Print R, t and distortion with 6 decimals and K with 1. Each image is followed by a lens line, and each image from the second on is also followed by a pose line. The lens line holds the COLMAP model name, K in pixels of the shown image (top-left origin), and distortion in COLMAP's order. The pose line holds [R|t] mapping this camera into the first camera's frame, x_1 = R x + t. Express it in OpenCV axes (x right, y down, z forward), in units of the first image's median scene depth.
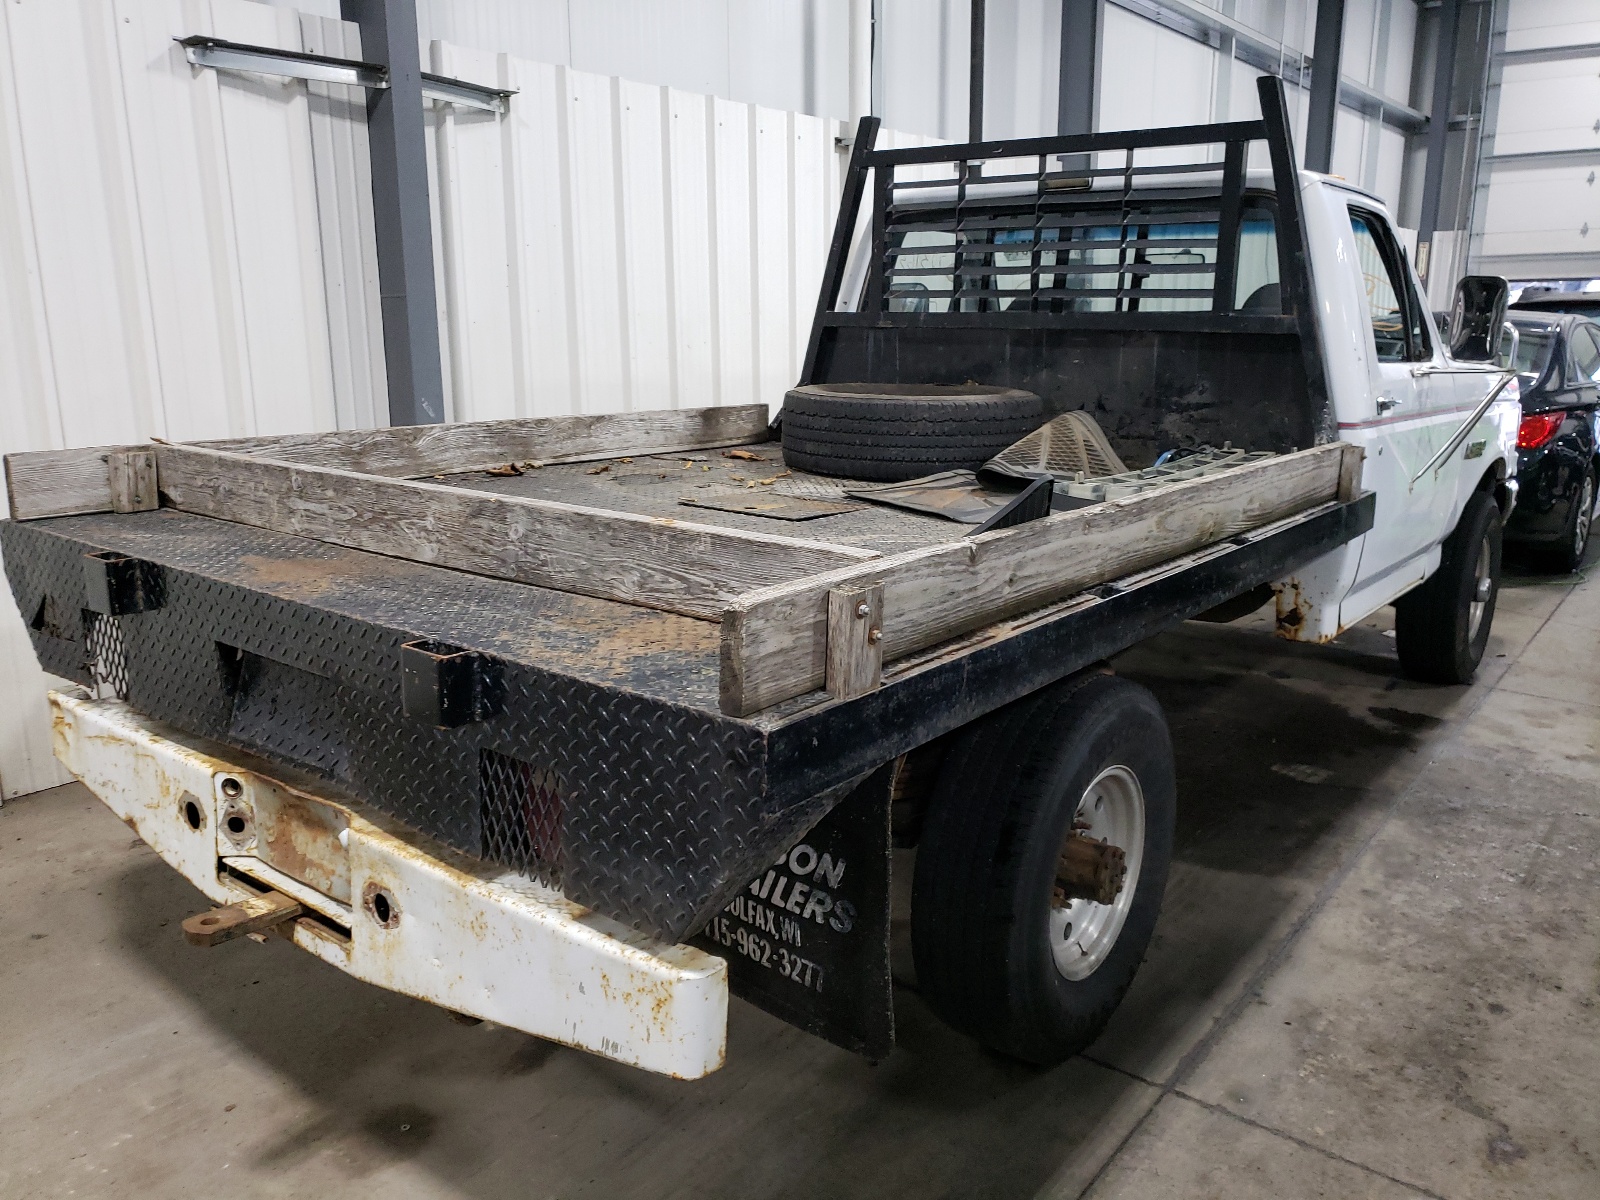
lens RADIAL K [[1206.2, 0, 853.8], [0, 1206.2, 597.7], [0, 0, 1]] dist [0.026969, -0.003570]
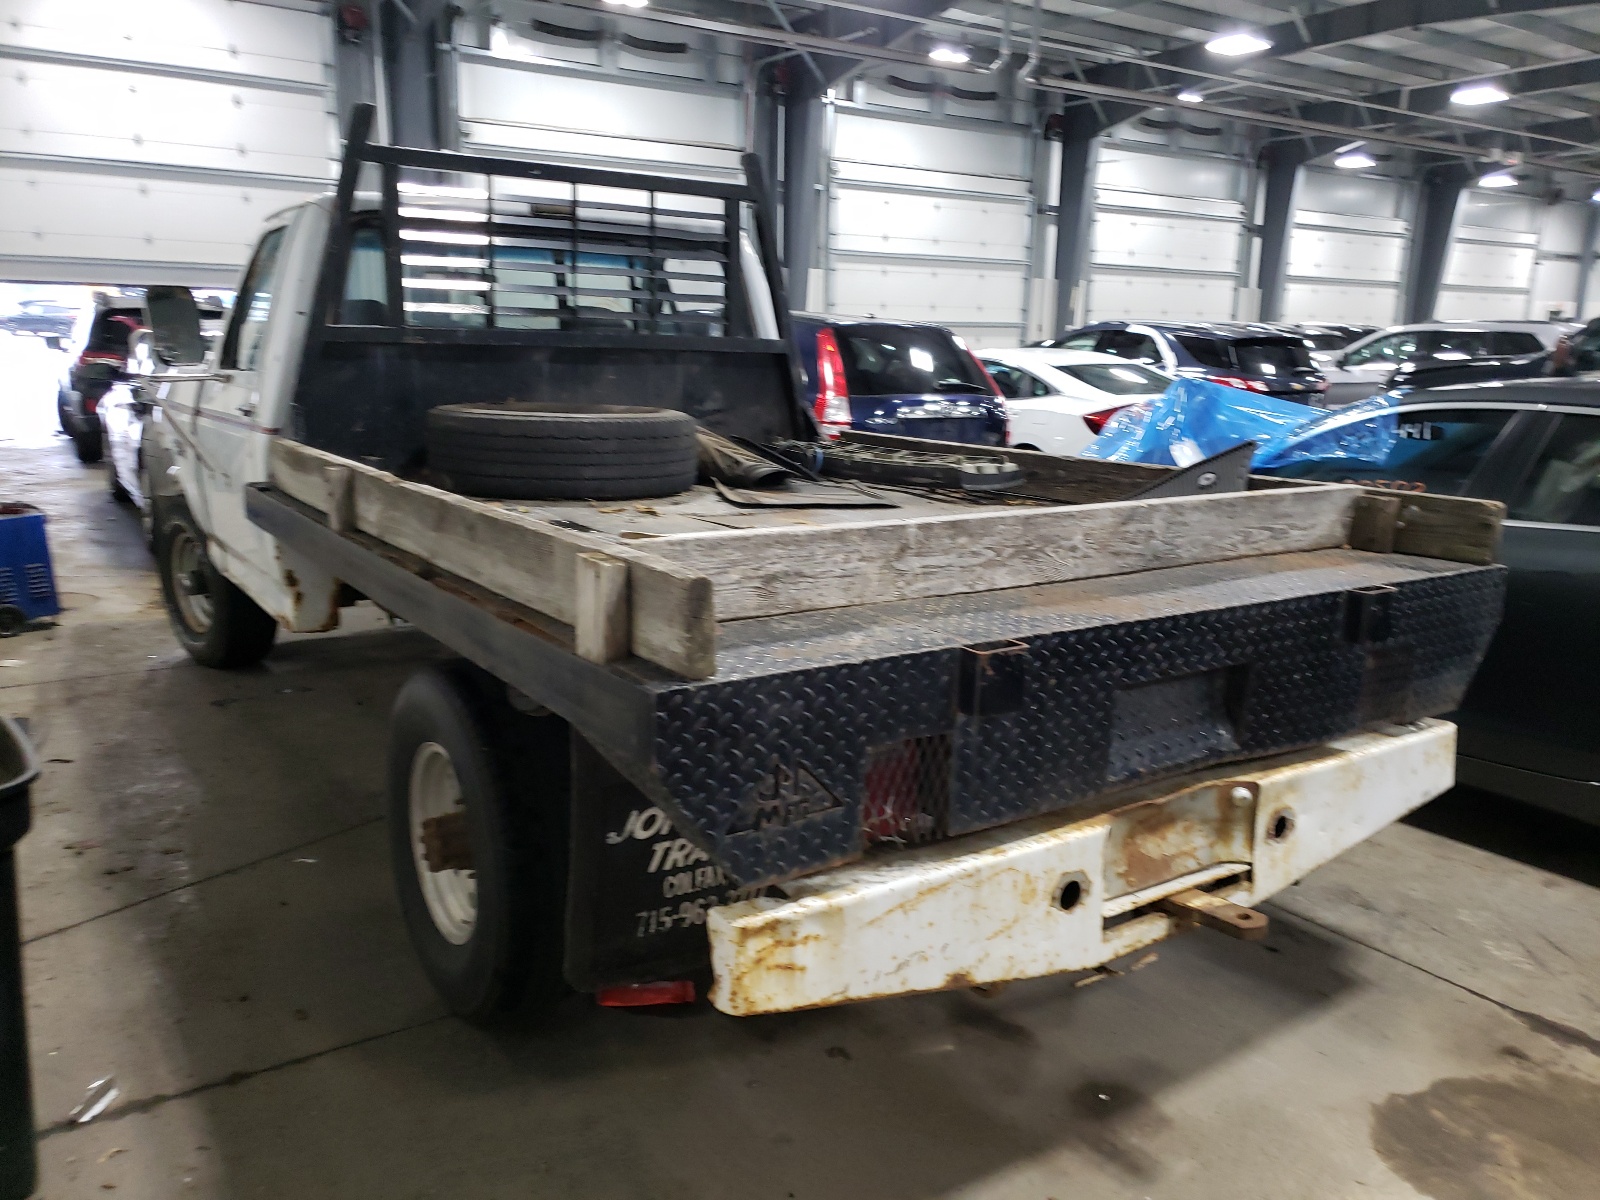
lens RADIAL K [[1242.4, 0, 800.5], [0, 1242.4, 599.3], [0, 0, 1]] dist [0.033052, -0.007811]
pose [[0.326350, -0.194094, 0.925107, -1.311343], [0.198341, 0.970965, 0.133746, -0.186590], [-0.924206, 0.139838, 0.355371, 0.748002]]
